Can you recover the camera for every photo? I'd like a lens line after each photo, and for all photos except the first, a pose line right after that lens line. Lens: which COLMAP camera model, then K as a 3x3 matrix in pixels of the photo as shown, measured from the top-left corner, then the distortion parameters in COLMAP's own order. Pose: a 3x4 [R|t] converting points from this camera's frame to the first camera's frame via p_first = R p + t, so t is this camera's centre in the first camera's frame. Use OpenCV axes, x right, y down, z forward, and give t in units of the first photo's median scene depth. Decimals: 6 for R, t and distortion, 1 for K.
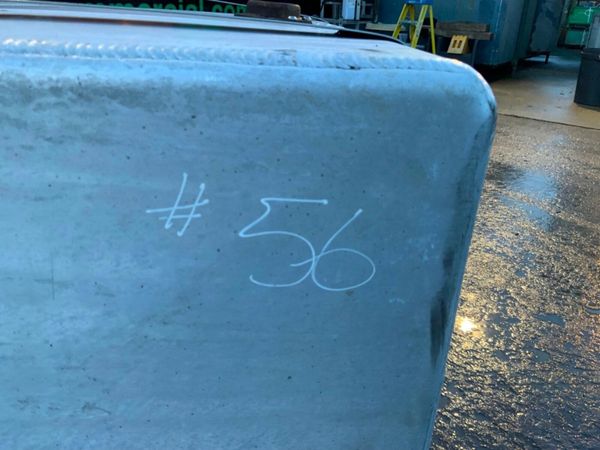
lens RADIAL K [[503.2, 0, 301.9], [0, 503.2, 224.8], [0, 0, 1]] dist [0.030561, -0.060288]
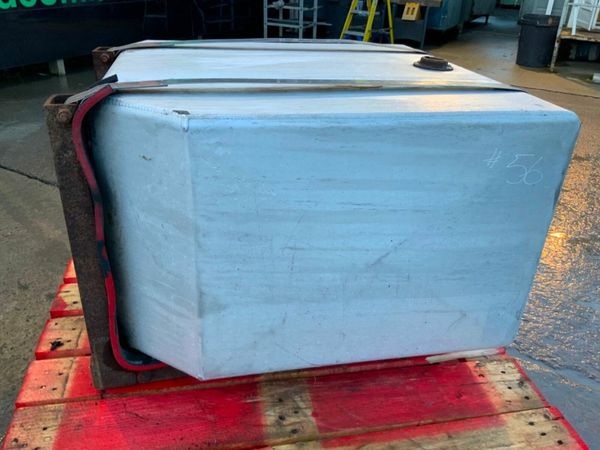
lens RADIAL K [[503.2, 0, 299.3], [0, 503.2, 224.0], [0, 0, 1]] dist [0.030561, -0.060288]
pose [[0.992918, -0.060267, 0.102384, -0.067763], [0.052736, 0.995808, 0.074742, 0.002754], [-0.106459, -0.068813, 0.991933, -0.078665]]
